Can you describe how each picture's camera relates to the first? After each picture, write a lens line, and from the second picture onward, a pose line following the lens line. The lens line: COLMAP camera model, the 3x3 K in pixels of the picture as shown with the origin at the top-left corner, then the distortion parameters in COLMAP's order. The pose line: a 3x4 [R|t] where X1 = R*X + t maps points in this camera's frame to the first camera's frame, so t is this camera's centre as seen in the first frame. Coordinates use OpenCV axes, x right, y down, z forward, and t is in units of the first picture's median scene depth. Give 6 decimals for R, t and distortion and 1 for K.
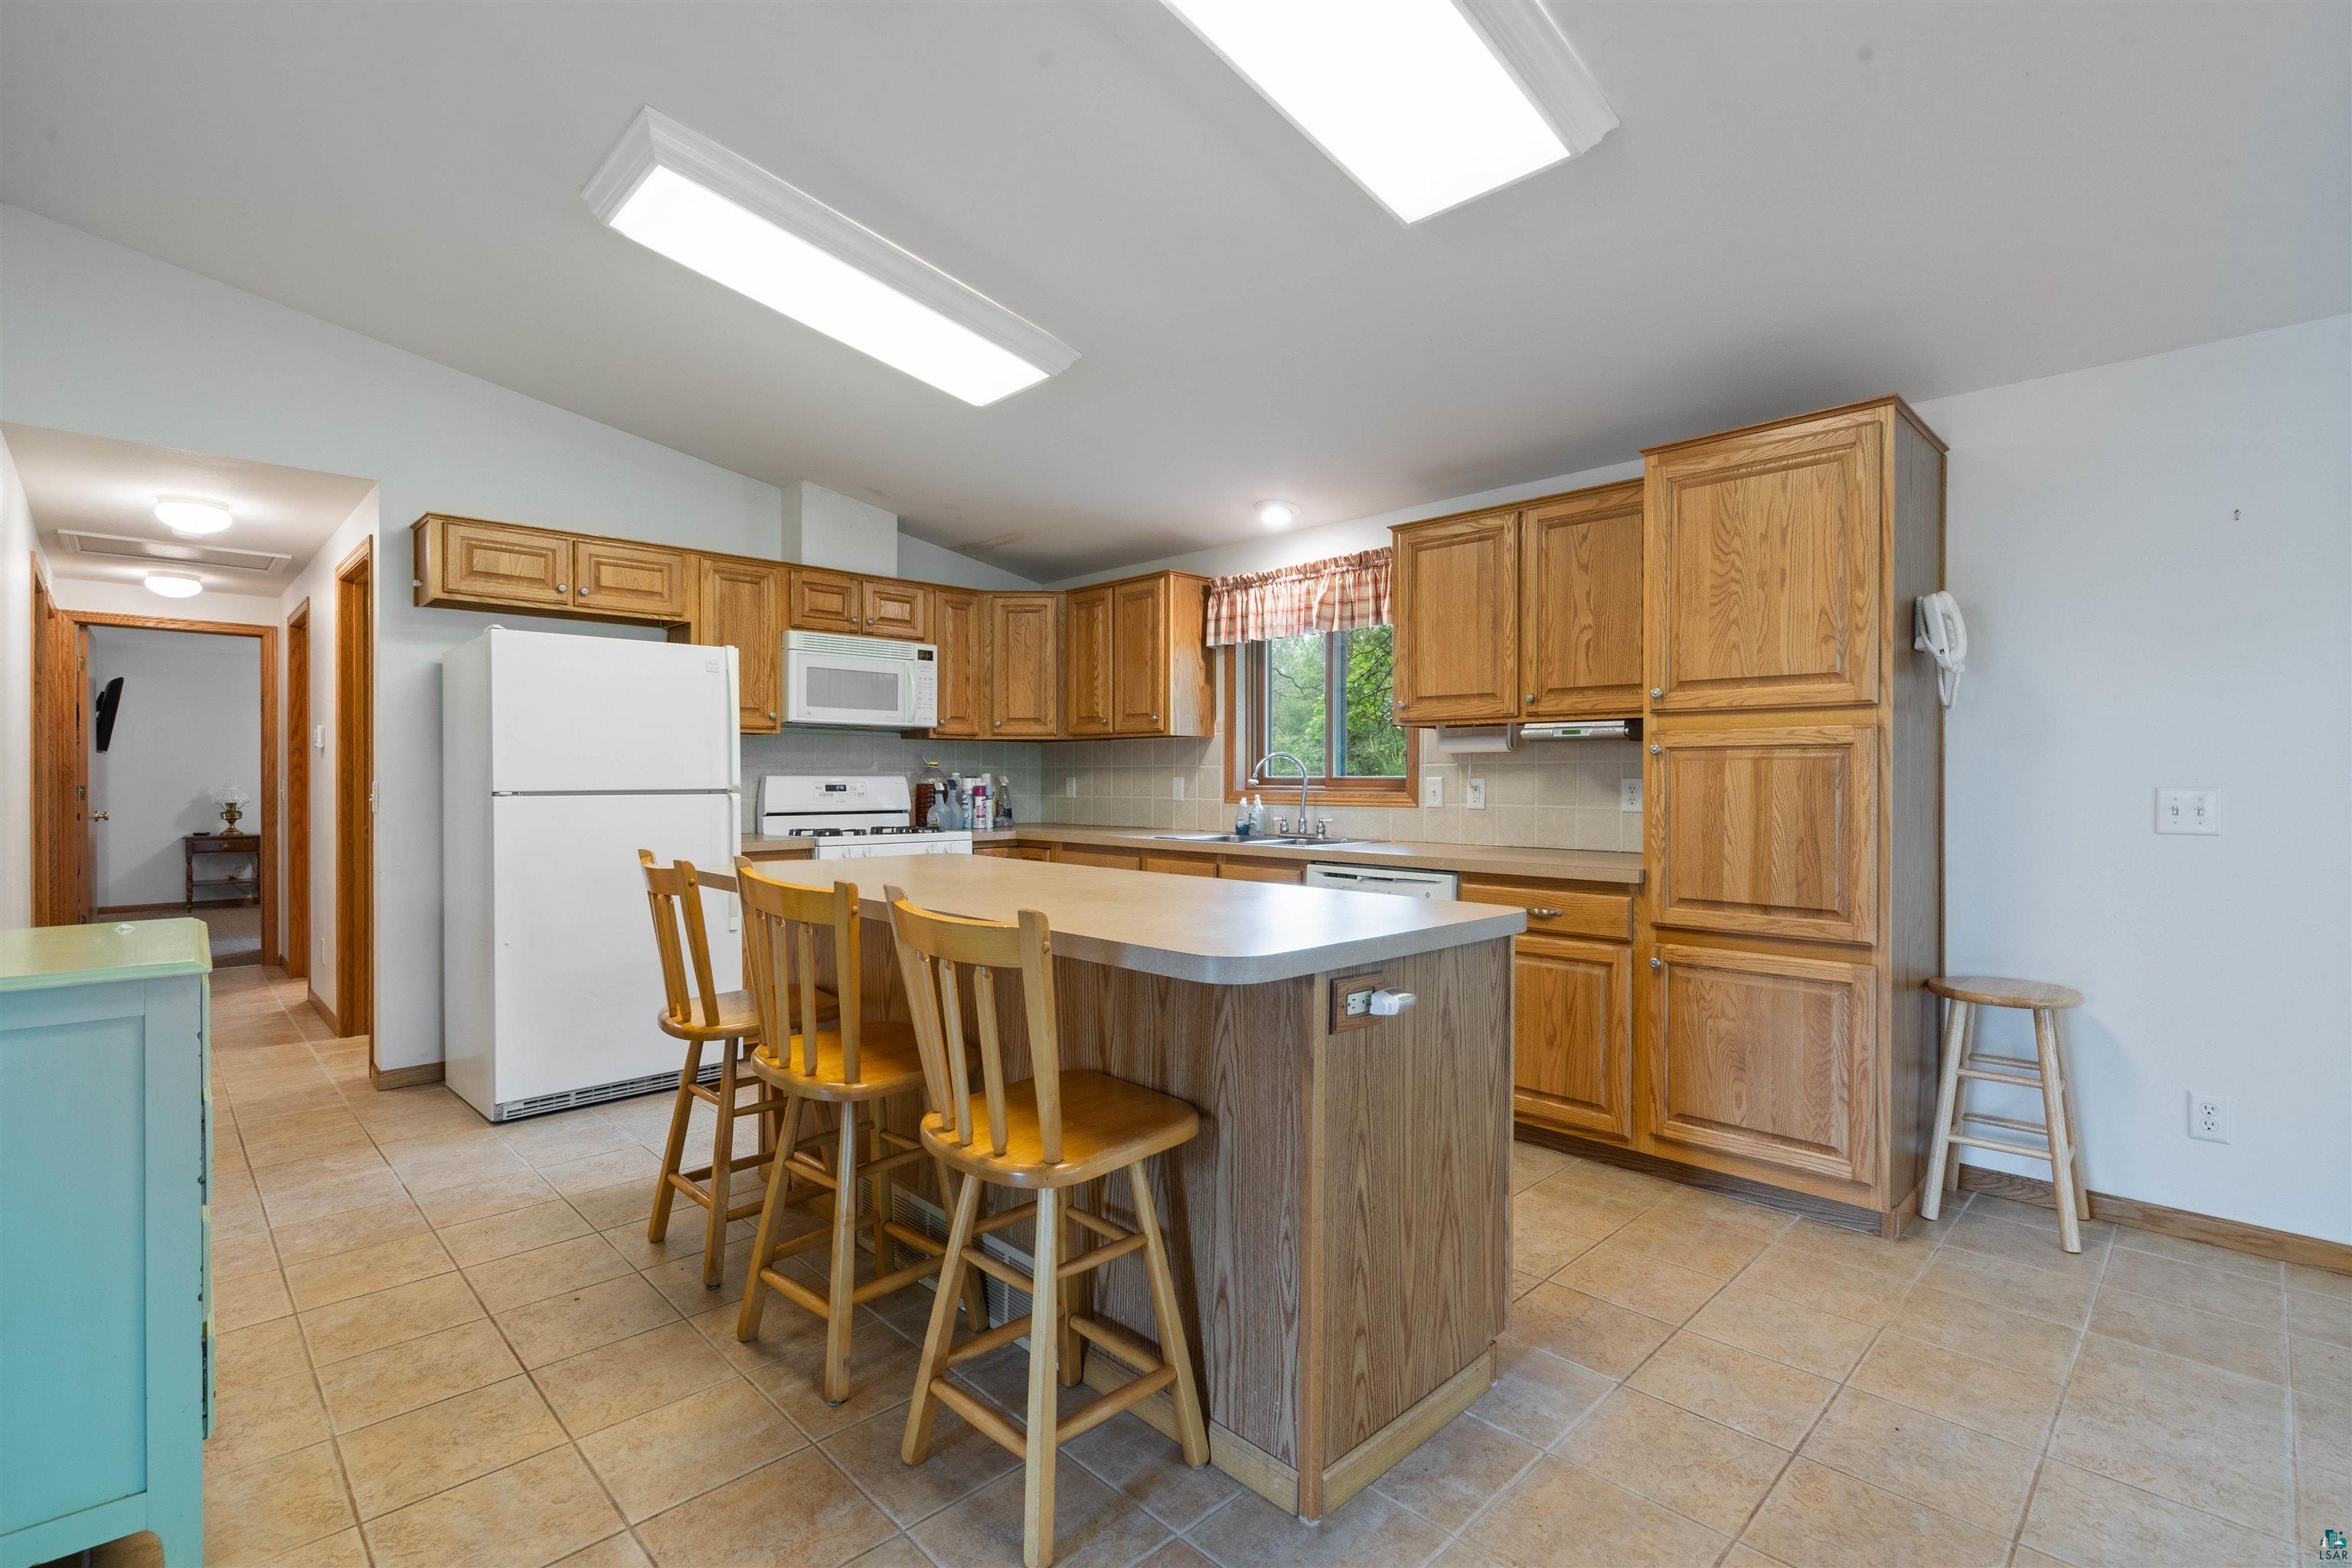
lens RADIAL K [[1076.5, 0, 1190.9], [0, 1076.5, 770.9], [0, 0, 1]] dist [-0.005410, 0.002335]
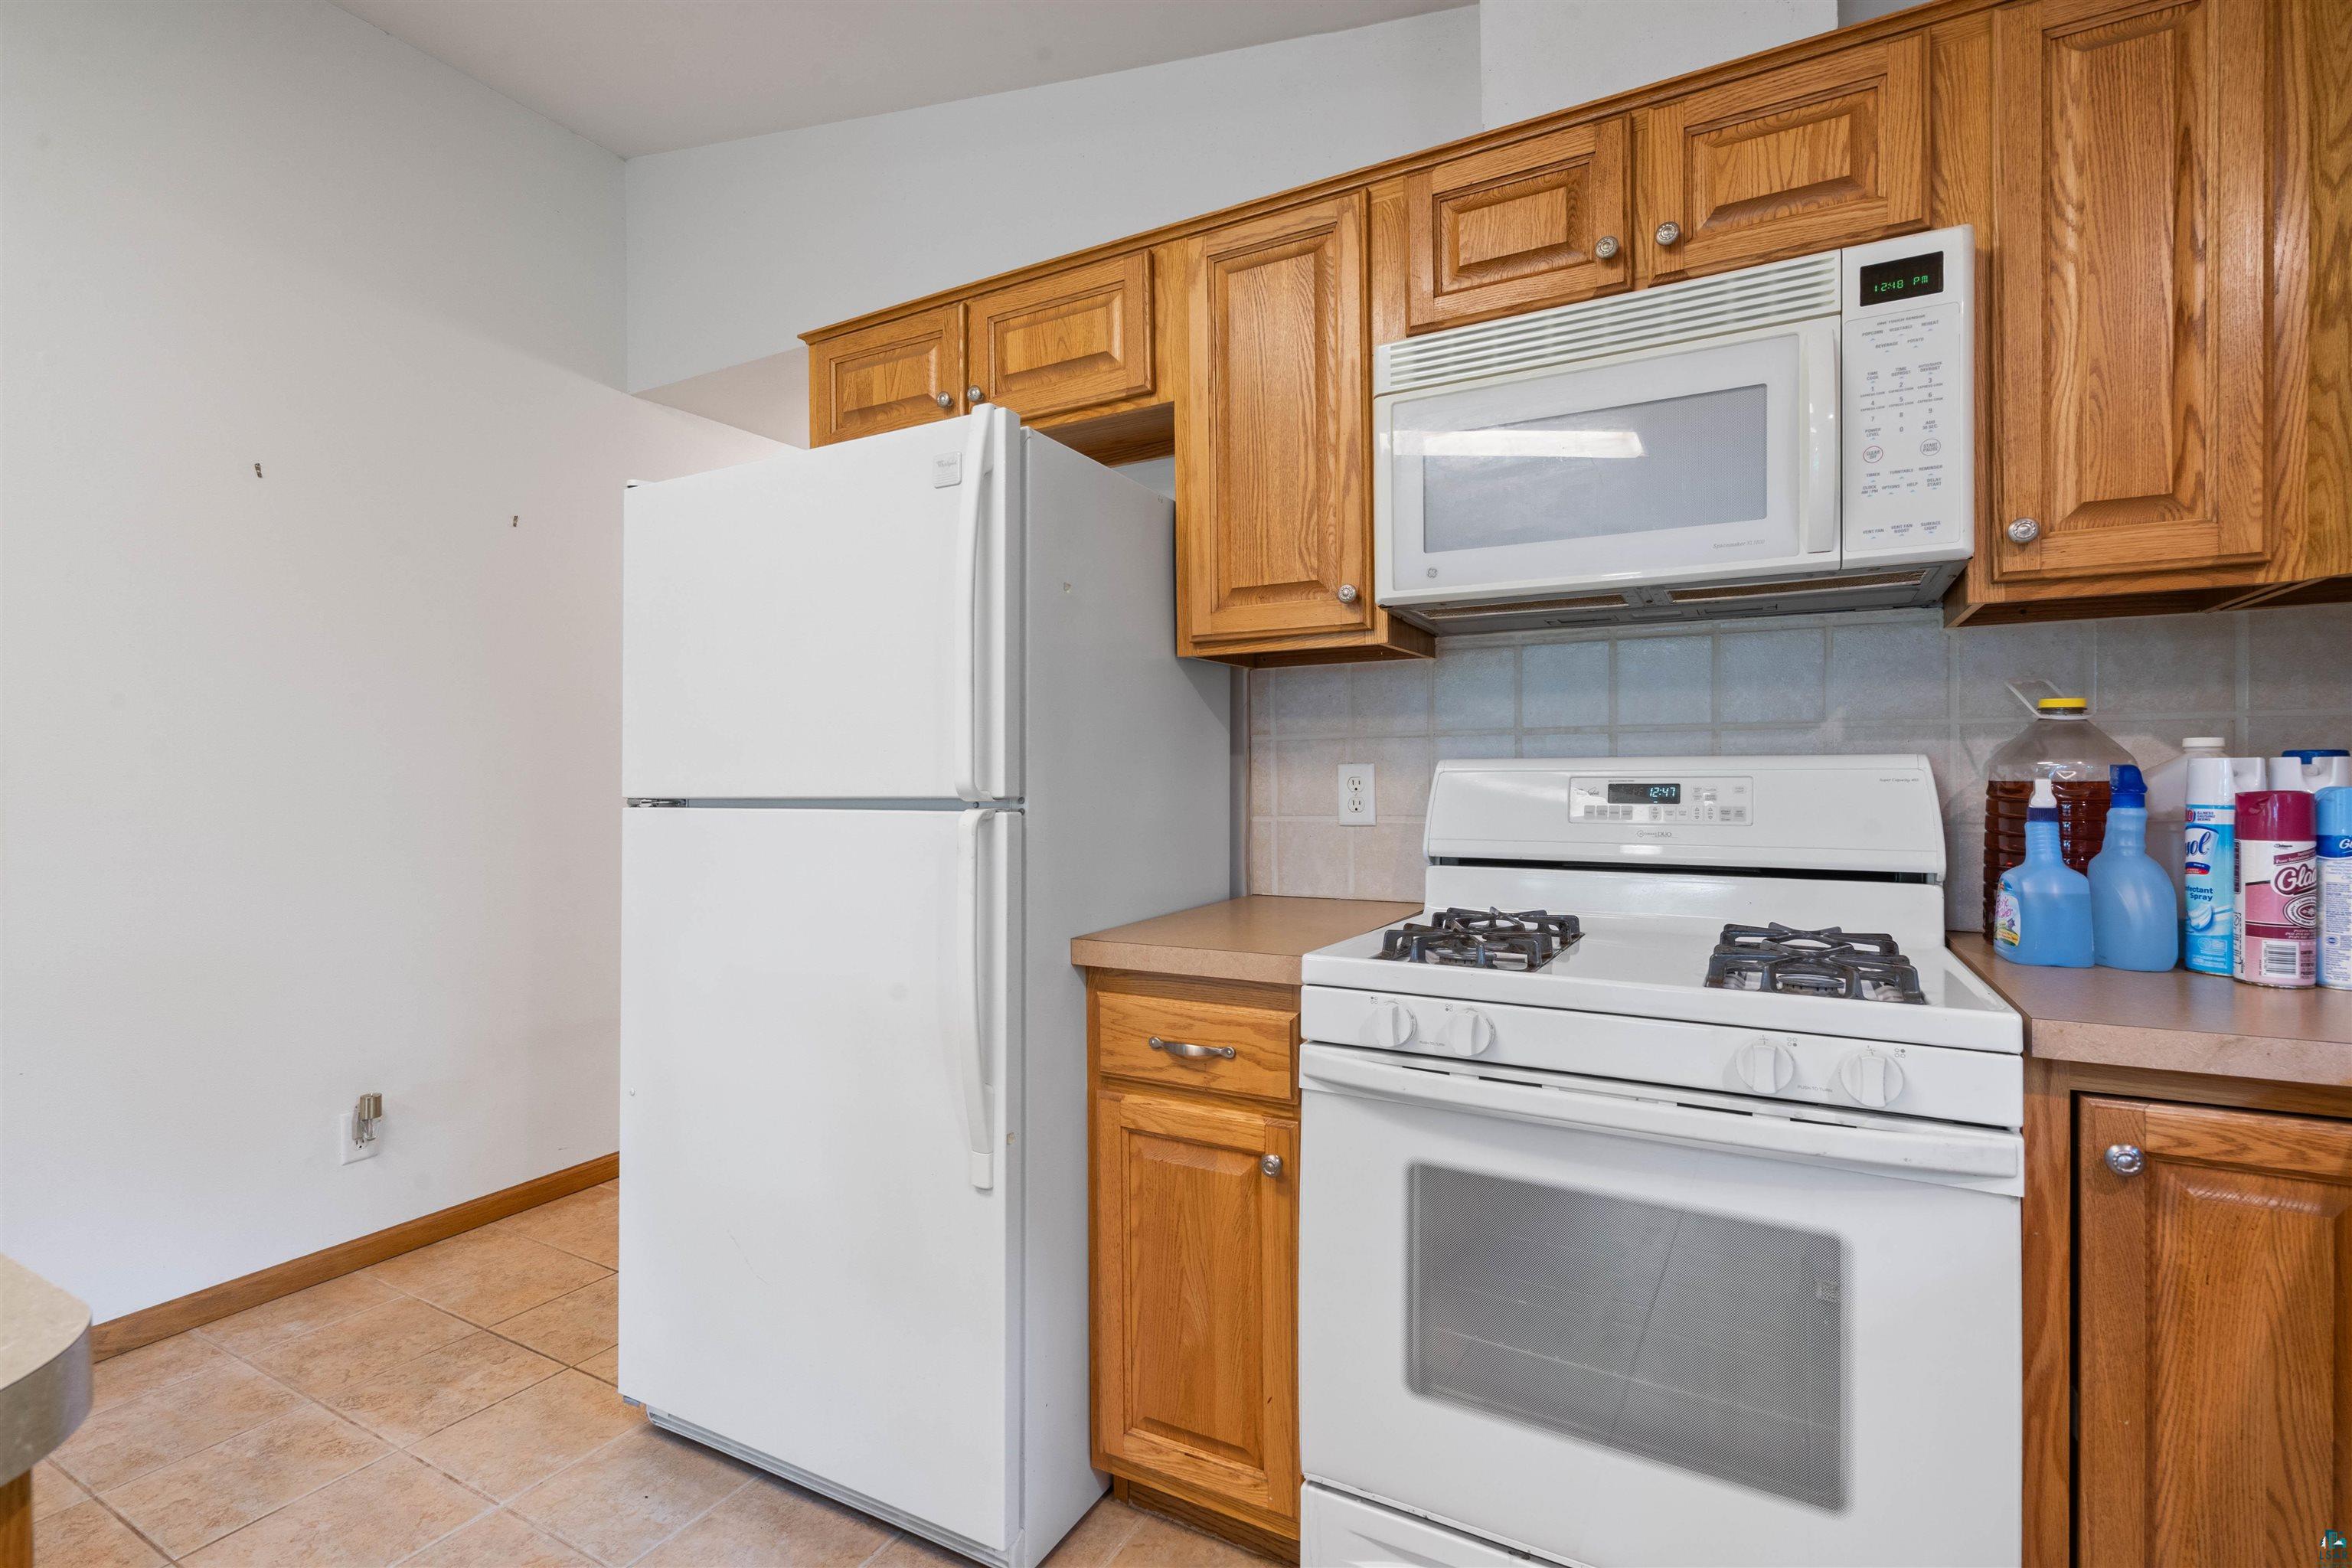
lens RADIAL K [[1076.5, 0, 1172.1], [0, 1076.5, 779.7], [0, 0, 1]] dist [-0.005410, 0.002335]
pose [[0.265867, 0.004189, -0.964001, -0.047370], [0.014932, 0.999853, 0.008462, 0.006912], [0.963894, -0.016644, 0.265765, 0.782359]]
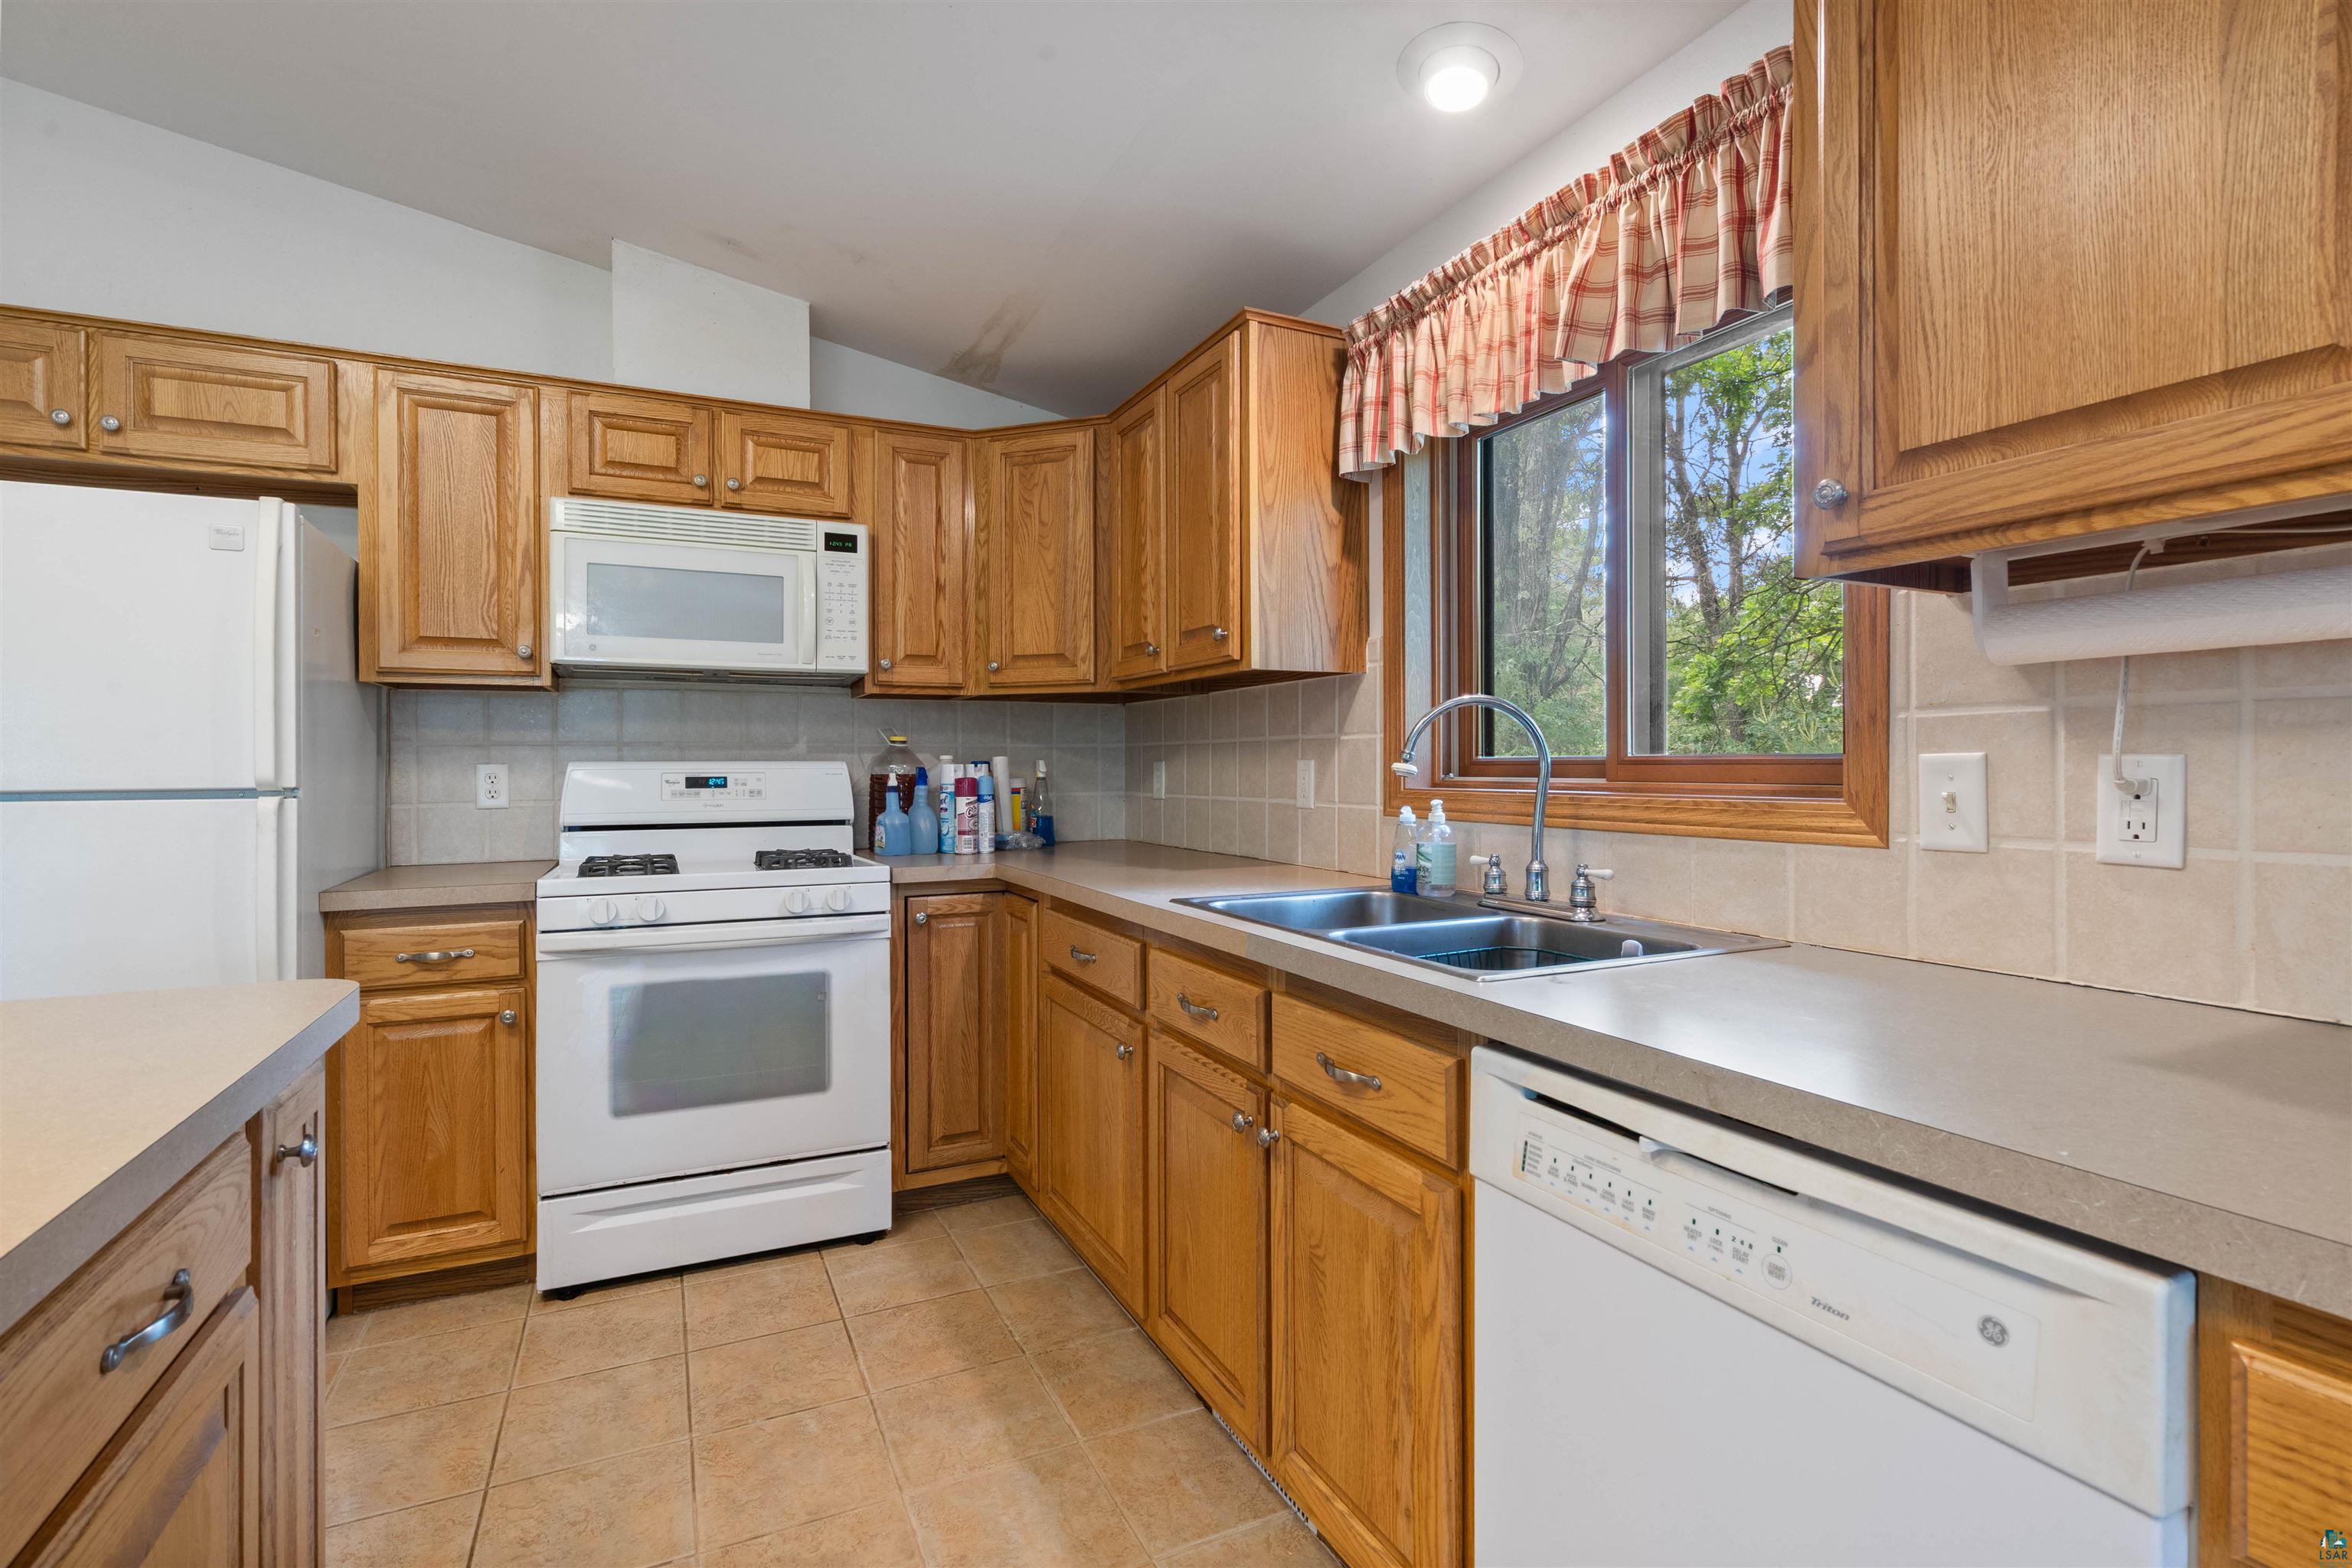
lens RADIAL K [[1076.5, 0, 1175.5], [0, 1076.5, 764.2], [0, 0, 1]] dist [-0.005410, 0.002335]
pose [[0.942467, -0.005046, -0.334262, 0.103210], [0.007248, 0.999959, 0.005339, 0.005144], [0.334222, -0.007454, 0.942465, 0.547642]]
